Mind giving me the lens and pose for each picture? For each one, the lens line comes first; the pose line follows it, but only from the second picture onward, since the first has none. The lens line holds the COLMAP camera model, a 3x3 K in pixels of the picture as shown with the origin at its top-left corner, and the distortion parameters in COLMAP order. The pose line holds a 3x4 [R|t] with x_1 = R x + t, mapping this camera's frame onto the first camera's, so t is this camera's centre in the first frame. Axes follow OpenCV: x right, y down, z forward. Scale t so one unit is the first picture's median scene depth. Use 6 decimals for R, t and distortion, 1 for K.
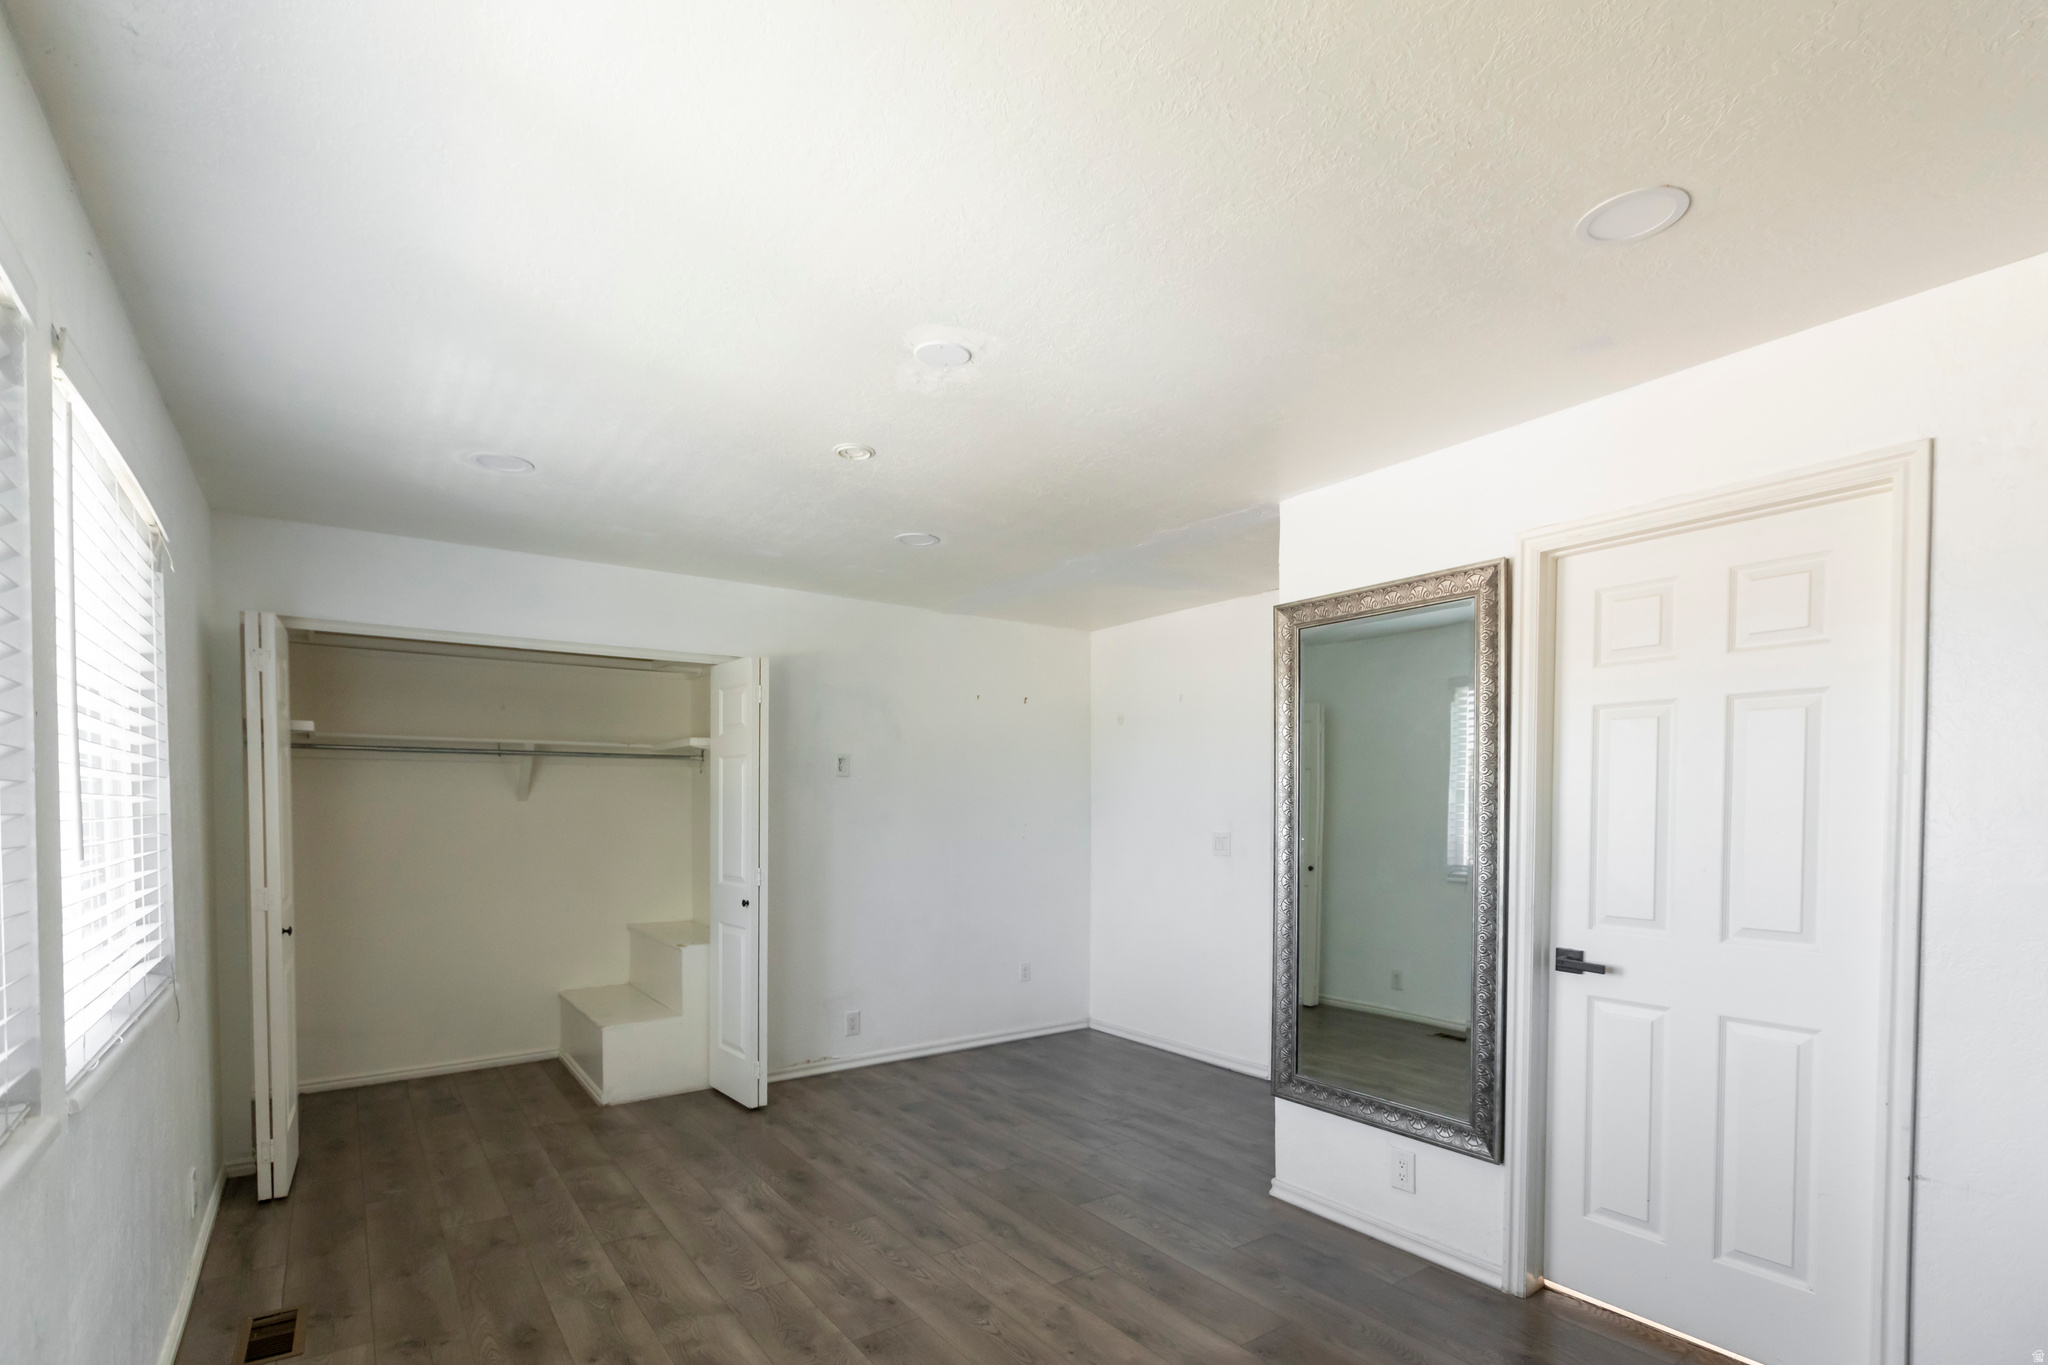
lens RADIAL K [[937.8, 0, 1027.0], [0, 937.8, 825.9], [0, 0, 1]] dist [0.000497, -0.000119]
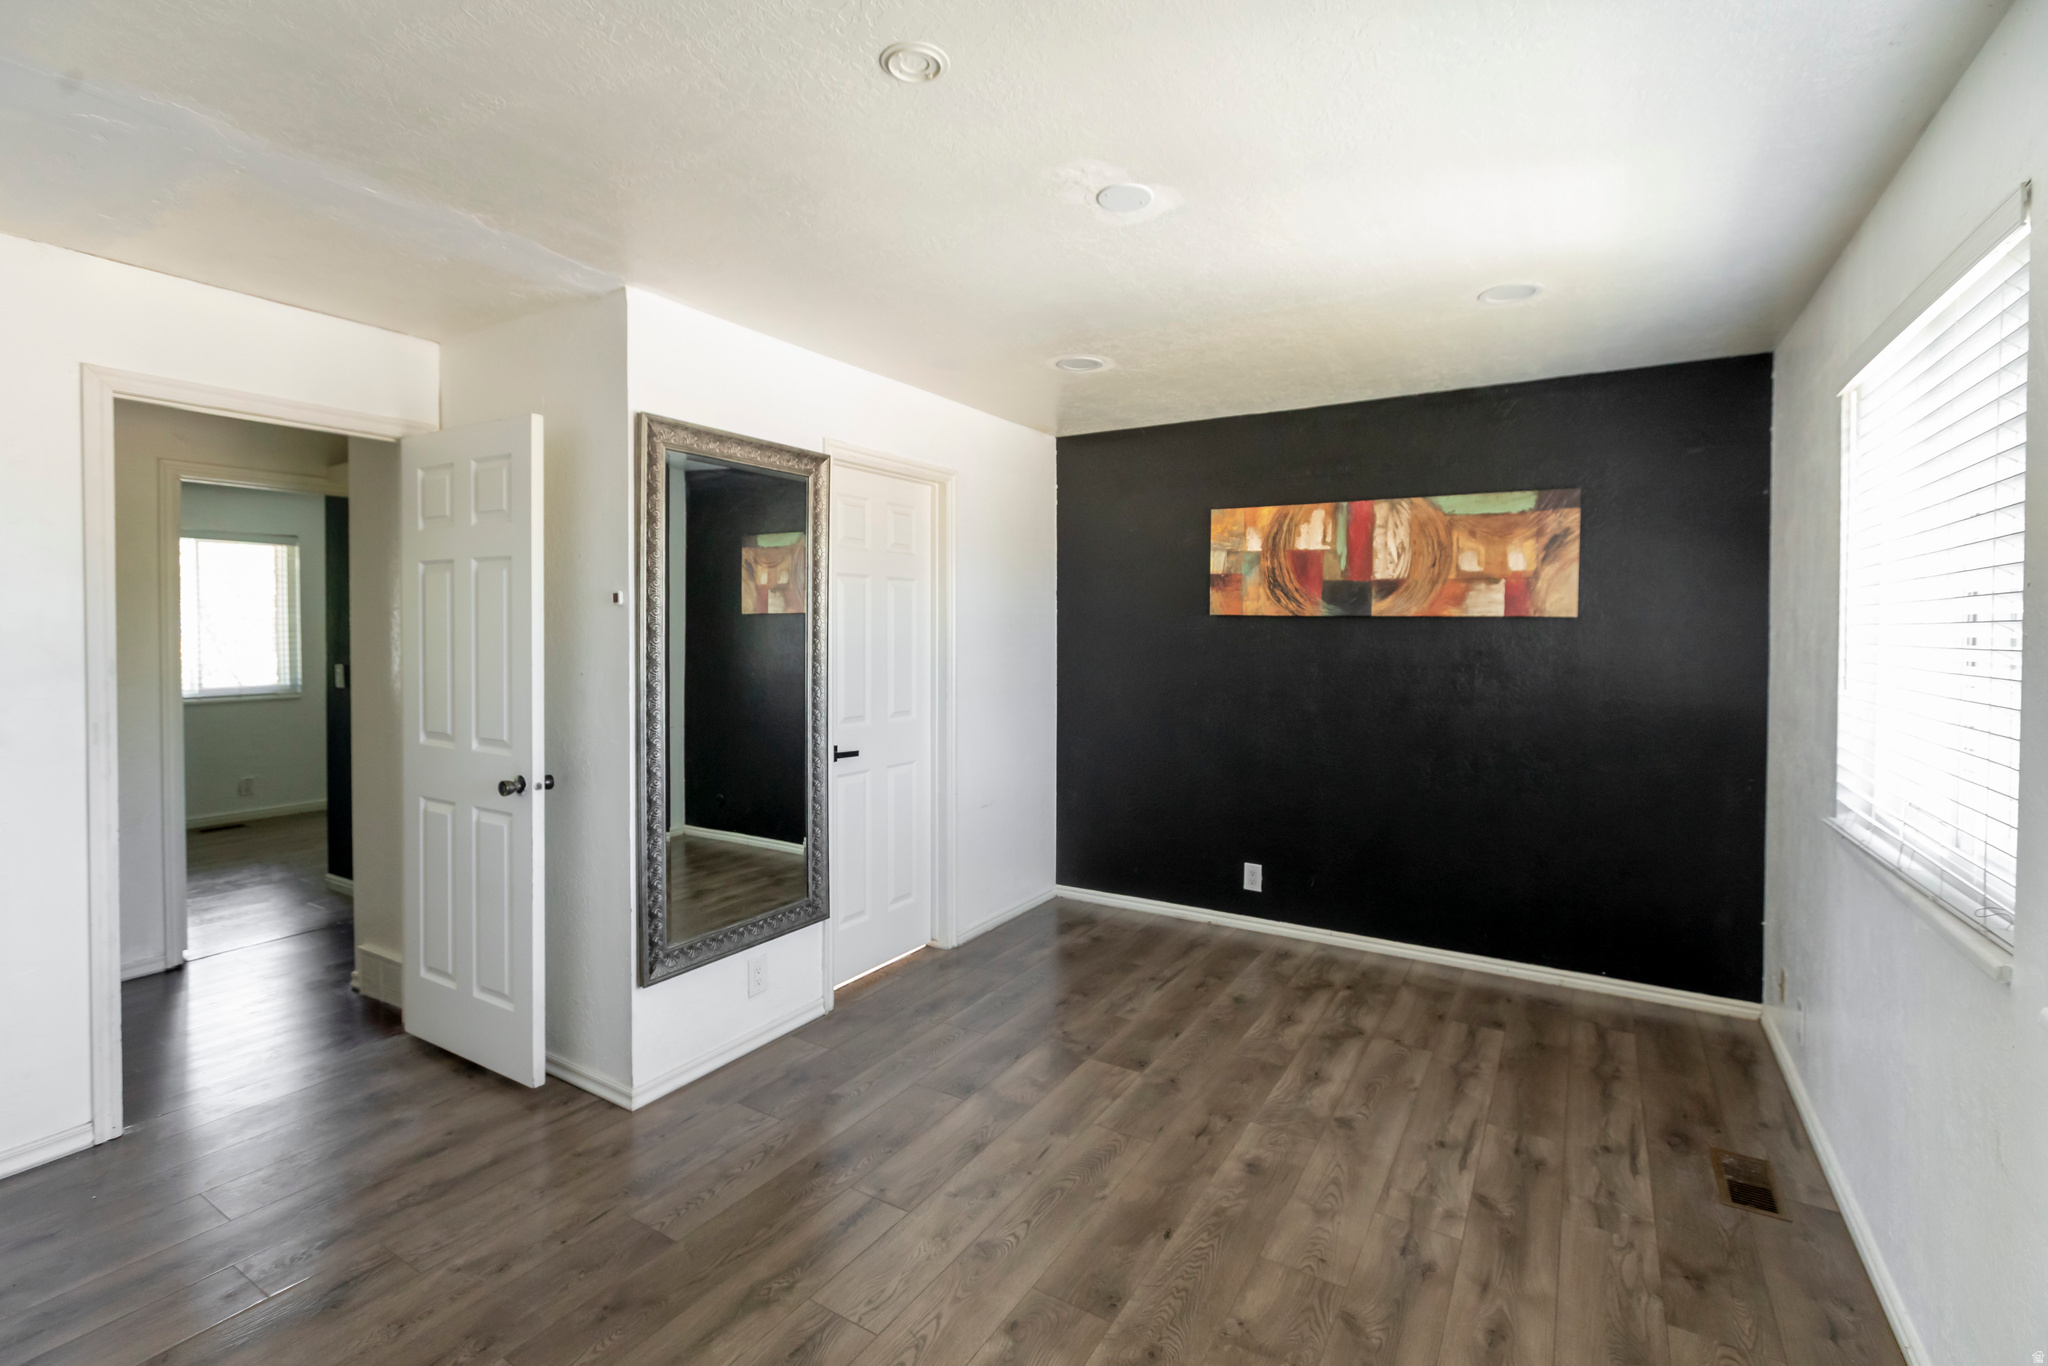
lens RADIAL K [[942.5, 0, 1026.4], [0, 942.5, 643.8], [0, 0, 1]] dist [0.000020, -0.000135]
pose [[-0.379218, -0.018764, 0.925117, -0.818130], [0.020564, 0.999377, 0.028700, -0.052909], [-0.925079, 0.029908, -0.378595, 1.238751]]
